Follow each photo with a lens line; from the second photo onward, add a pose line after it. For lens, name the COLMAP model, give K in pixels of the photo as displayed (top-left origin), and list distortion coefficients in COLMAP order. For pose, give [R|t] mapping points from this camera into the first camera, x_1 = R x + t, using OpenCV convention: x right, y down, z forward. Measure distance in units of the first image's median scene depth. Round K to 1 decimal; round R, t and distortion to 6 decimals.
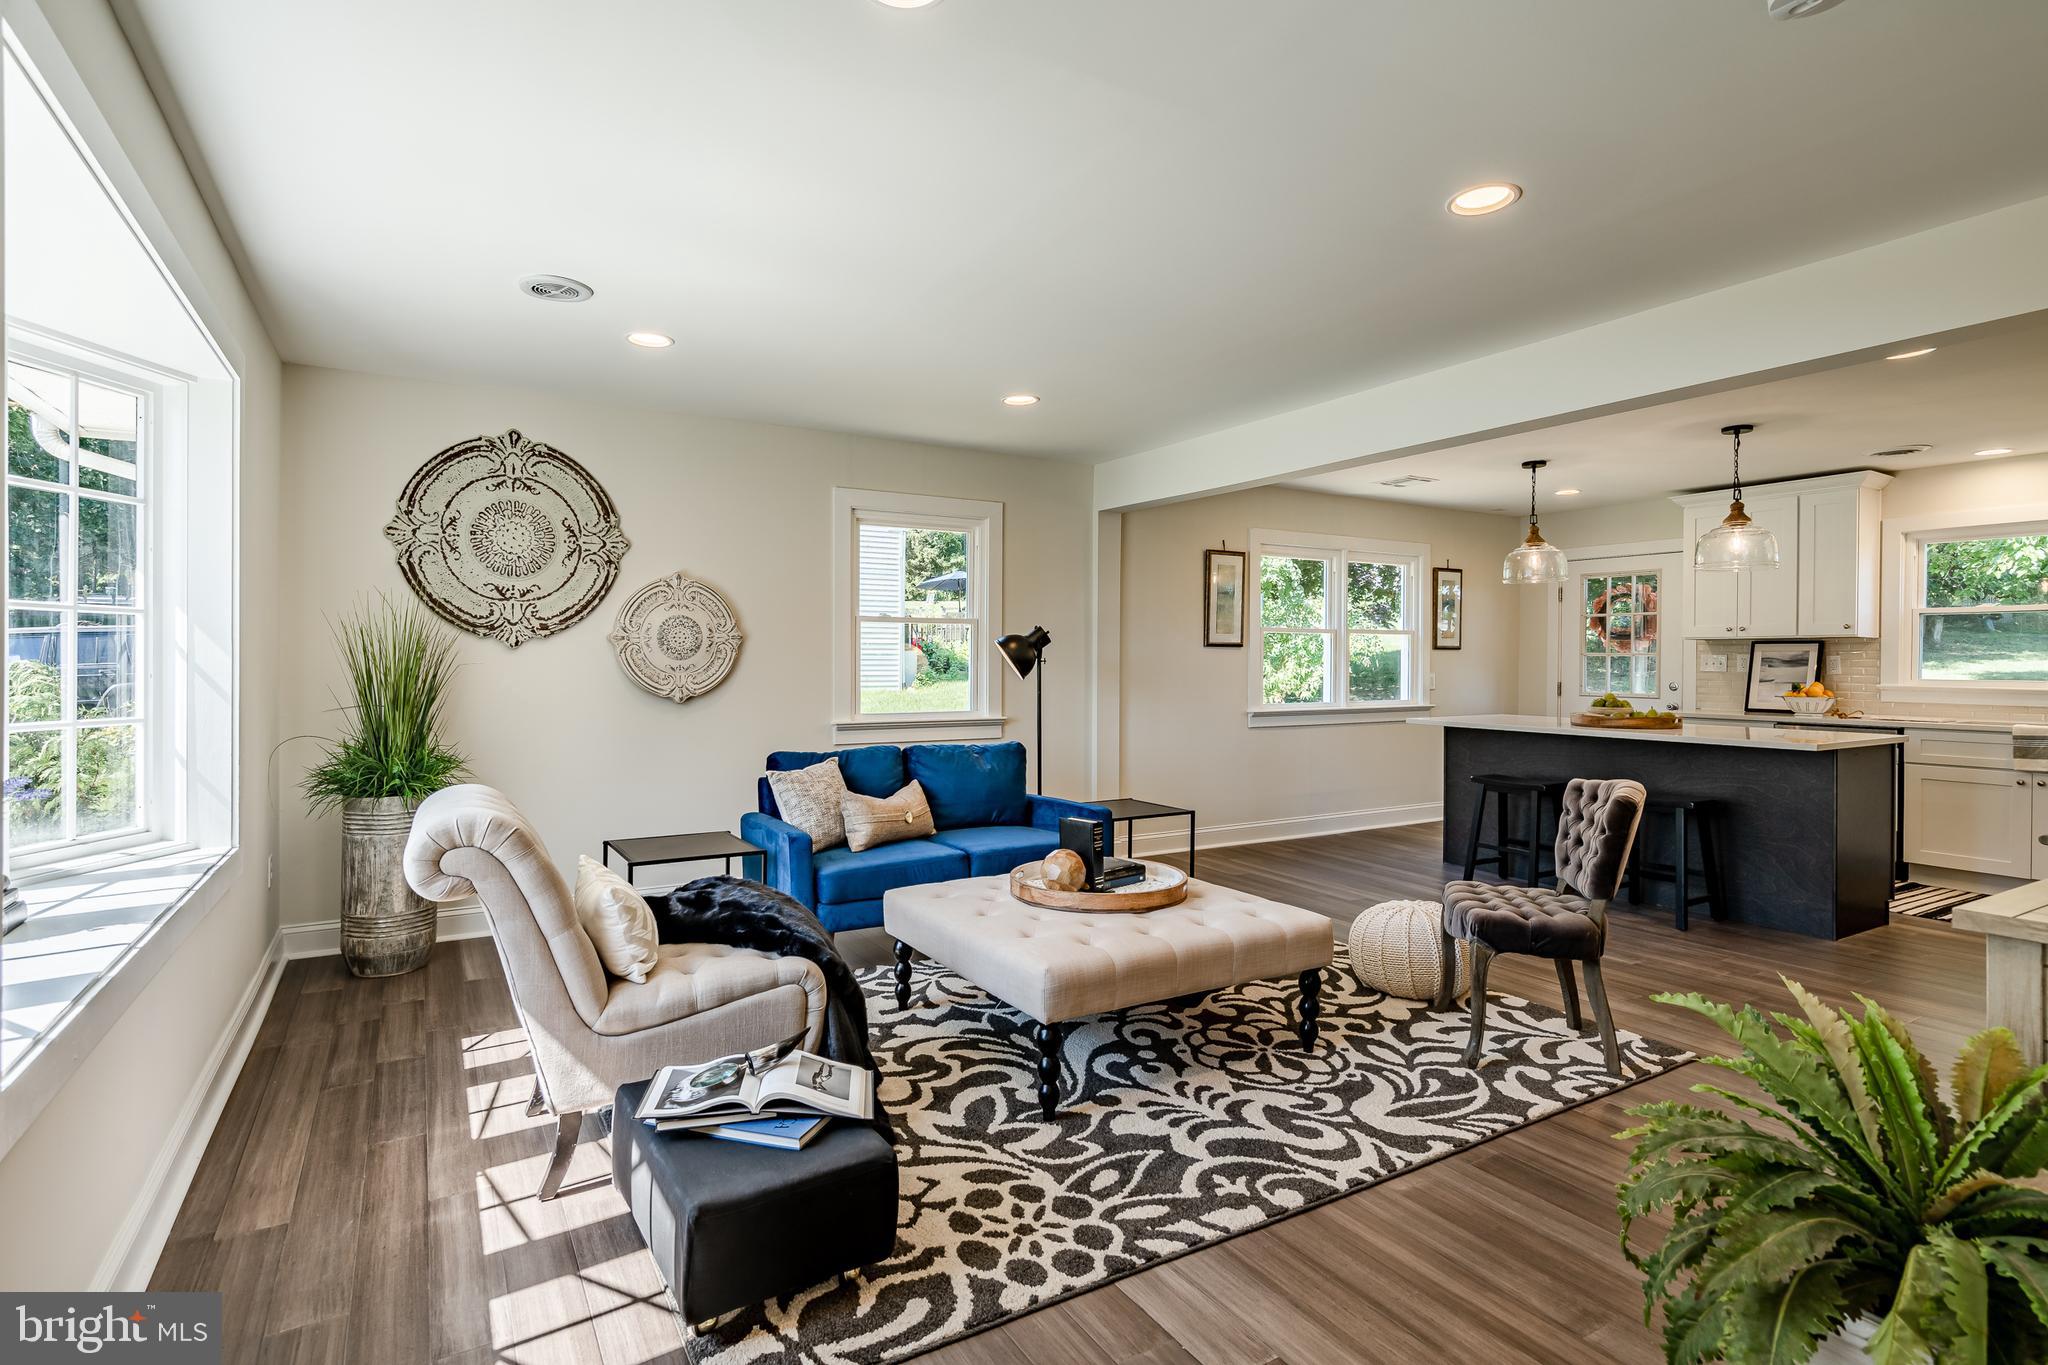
lens RADIAL K [[1014.4, 0, 1020.3], [0, 1014.4, 678.6], [0, 0, 1]] dist [0.005564, -0.000236]
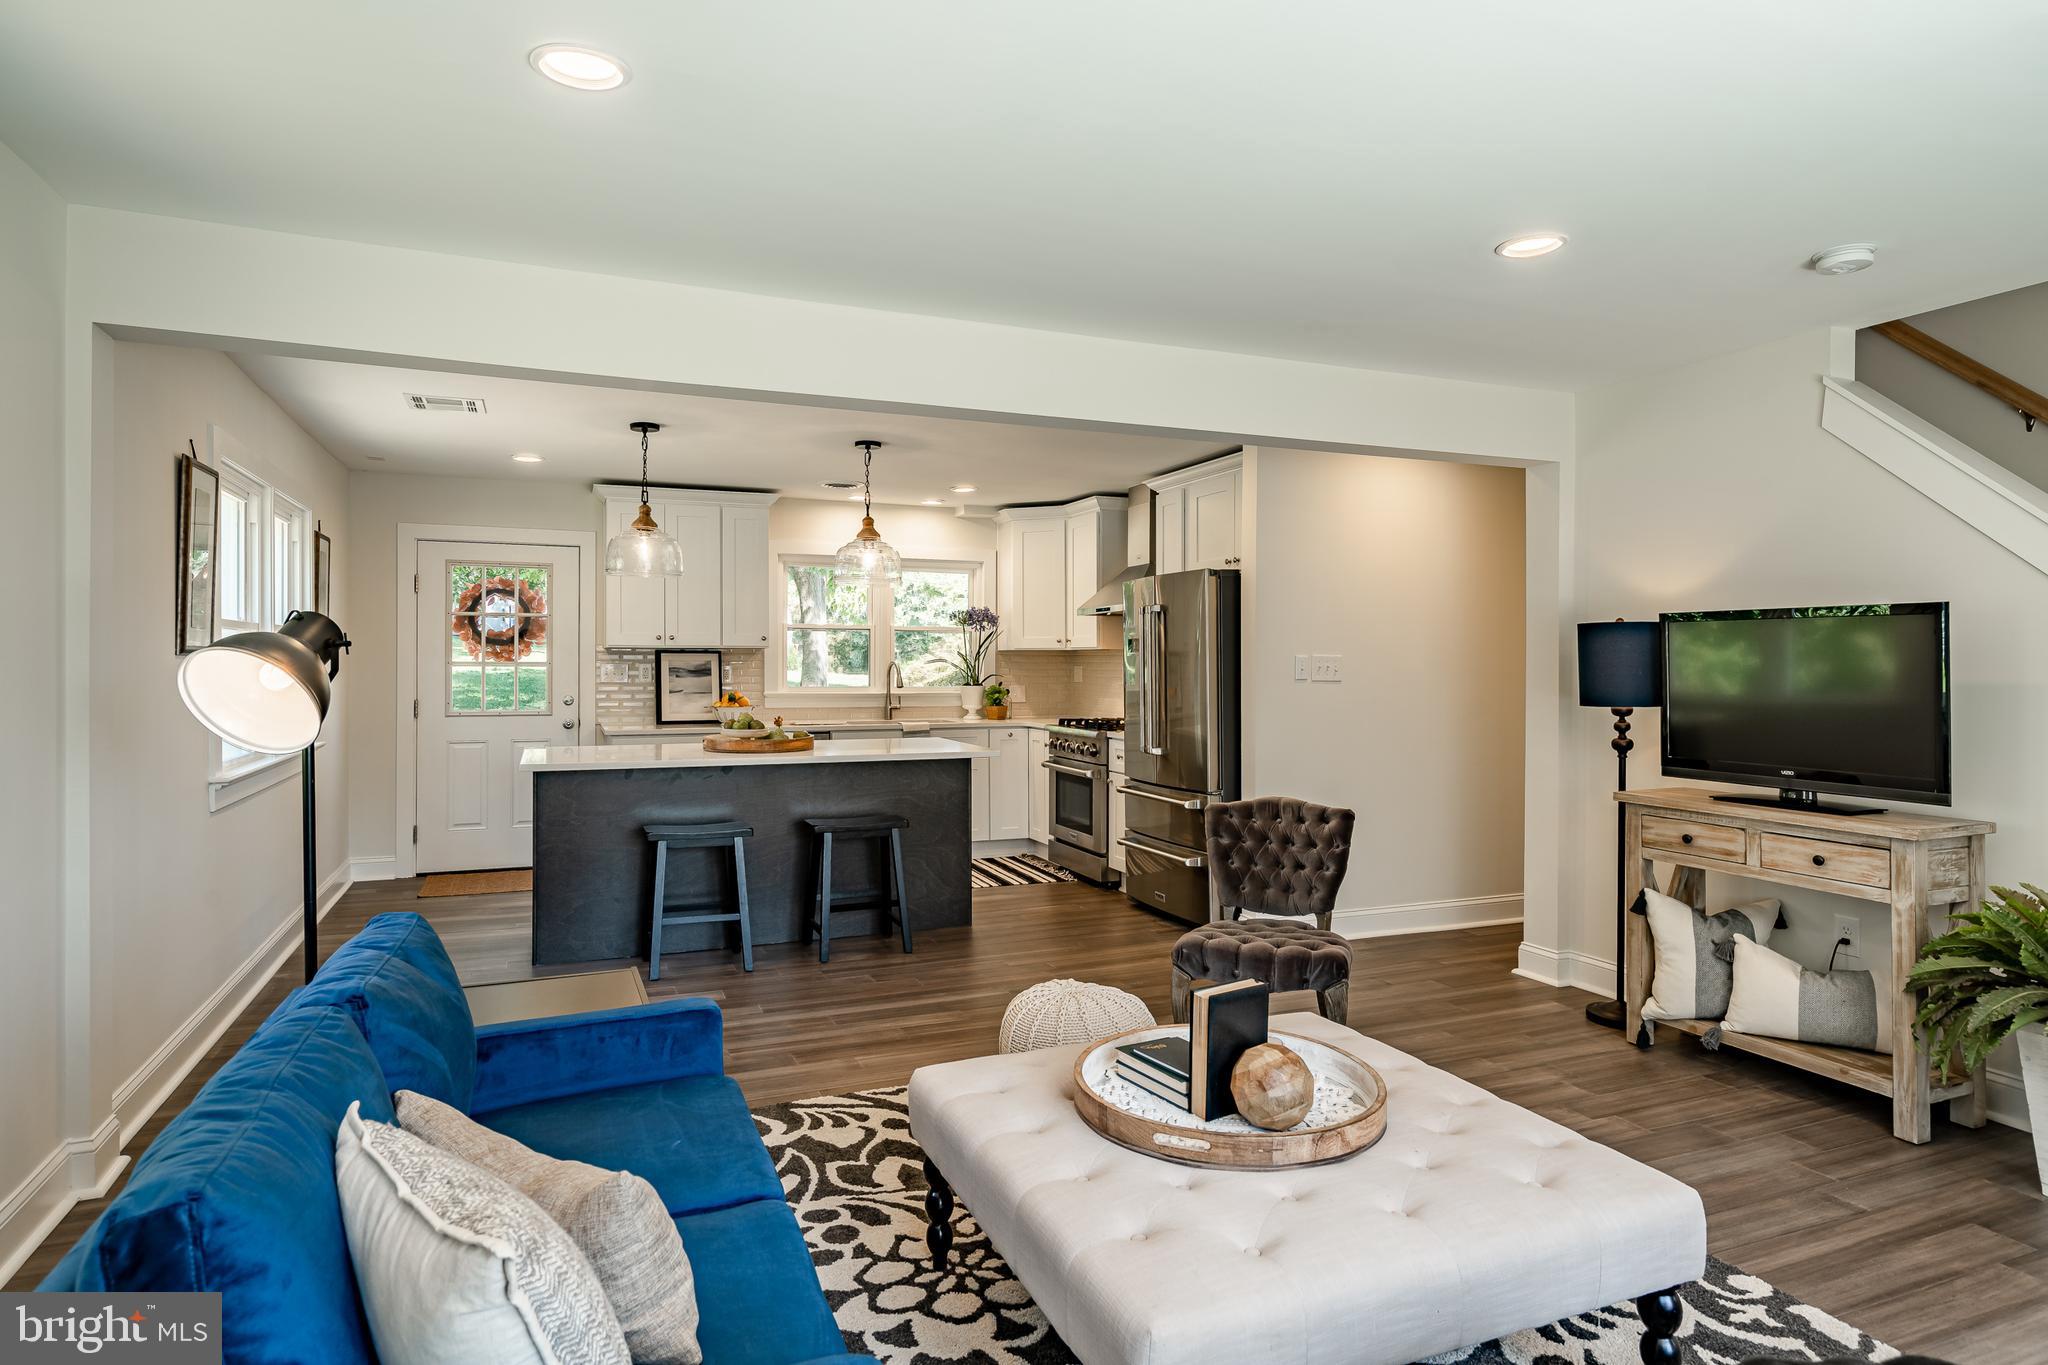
lens RADIAL K [[1148.6, 0, 1023.3], [0, 1148.6, 666.0], [0, 0, 1]] dist [0.001789, 0.001723]
pose [[0.142315, -0.006958, 0.989797, -0.306897], [0.016681, 0.999850, 0.004630, -0.022417], [-0.989681, 0.015852, 0.142410, 0.536000]]
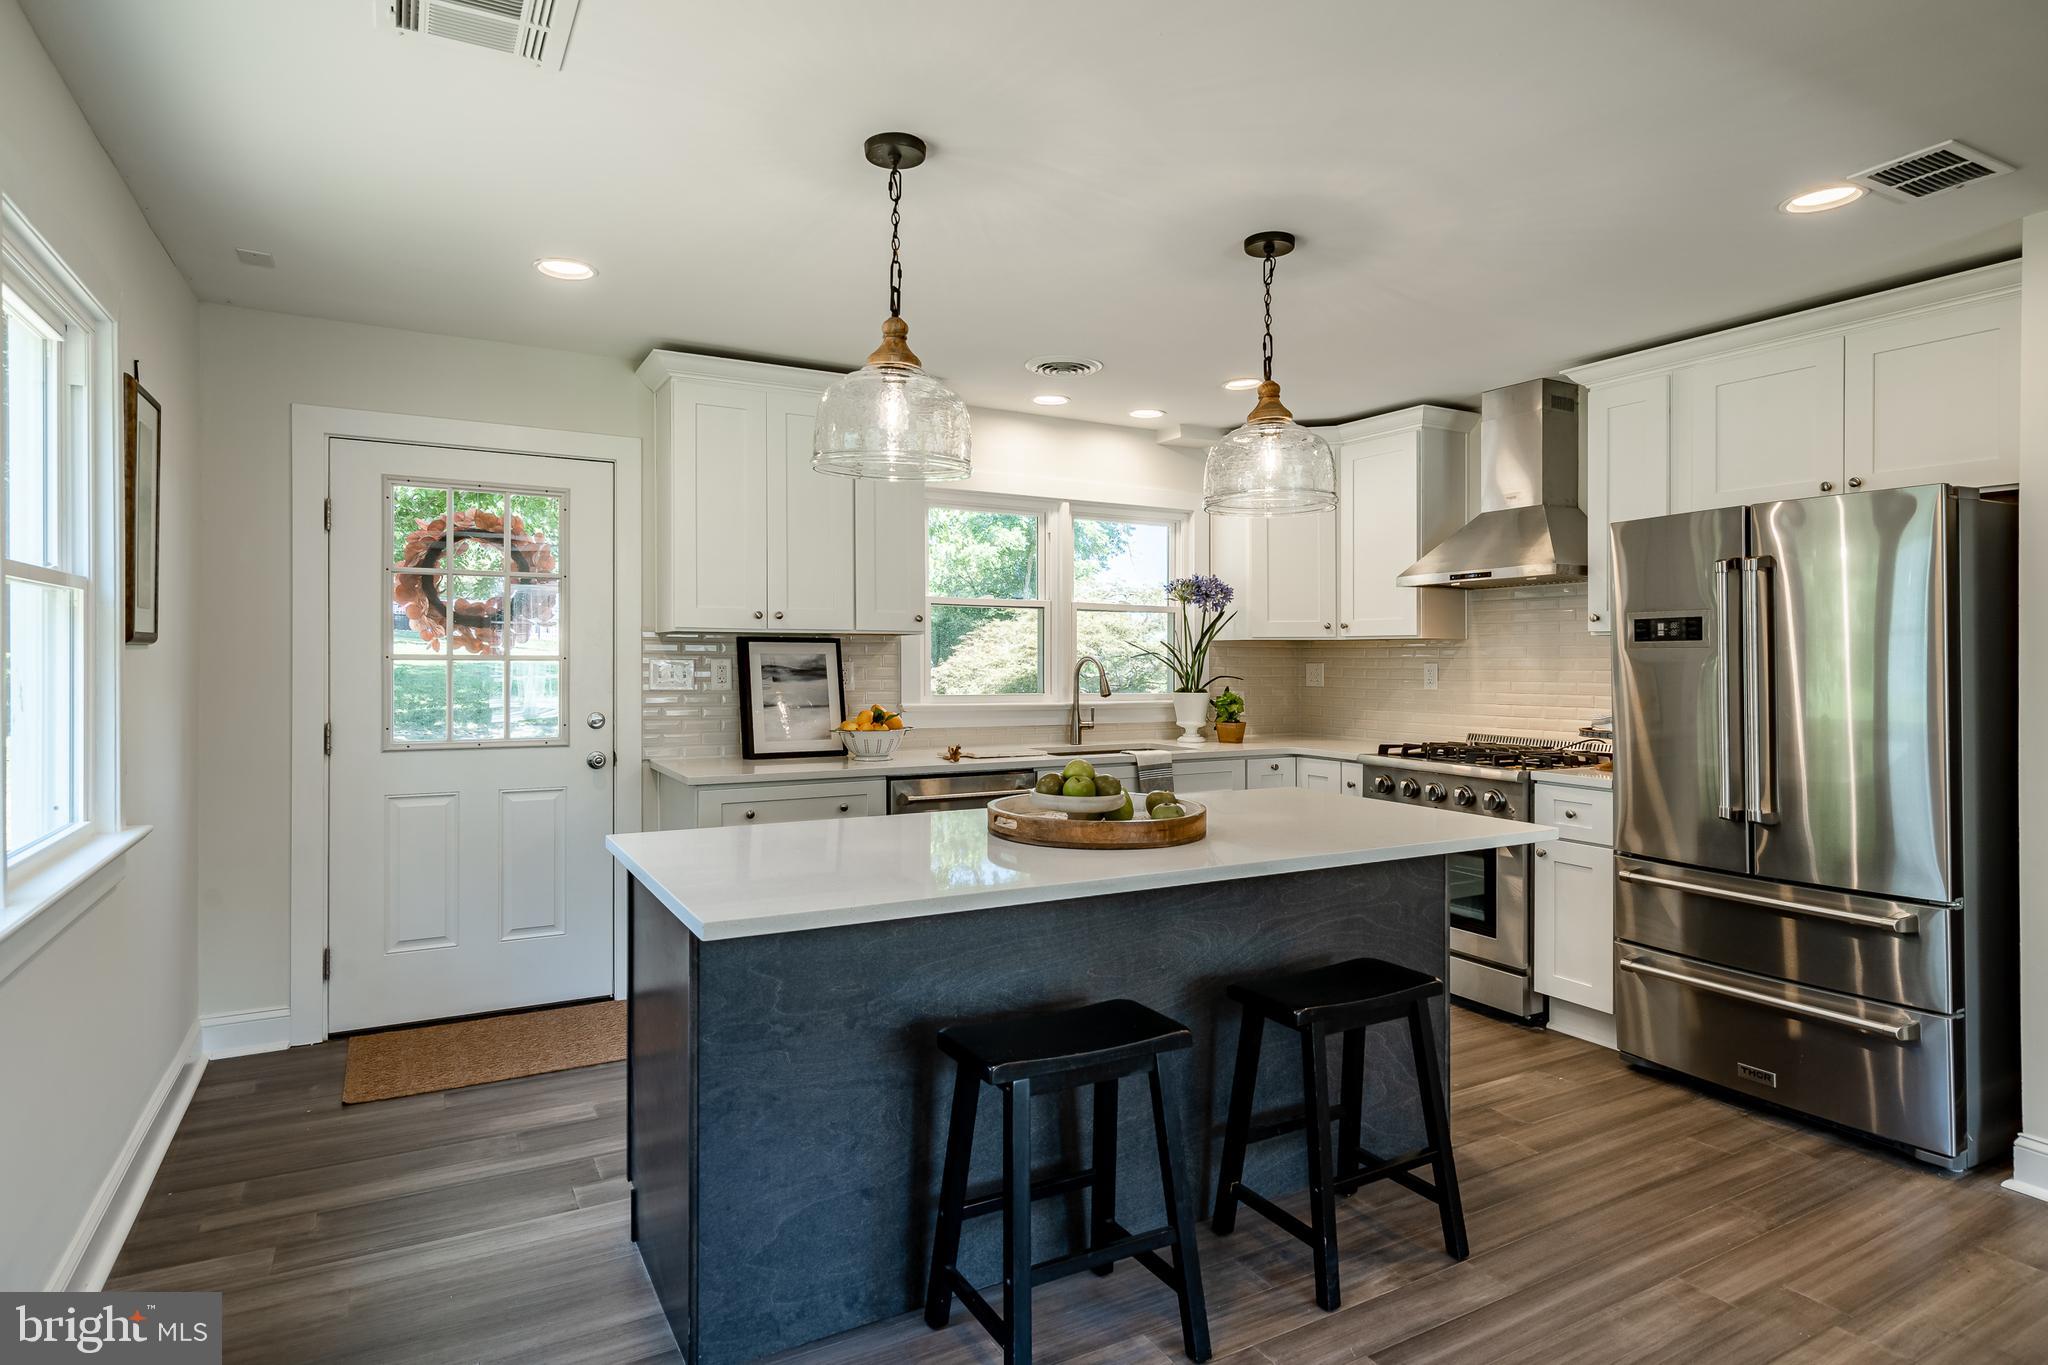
lens RADIAL K [[1109.6, 0, 1019.4], [0, 1109.6, 667.9], [0, 0, 1]] dist [0.005436, 0.000551]
pose [[0.026420, -0.012923, 0.999567, 0.097405], [0.013955, 0.999824, 0.012558, -0.026096], [-0.999554, 0.013617, 0.026595, 0.868188]]
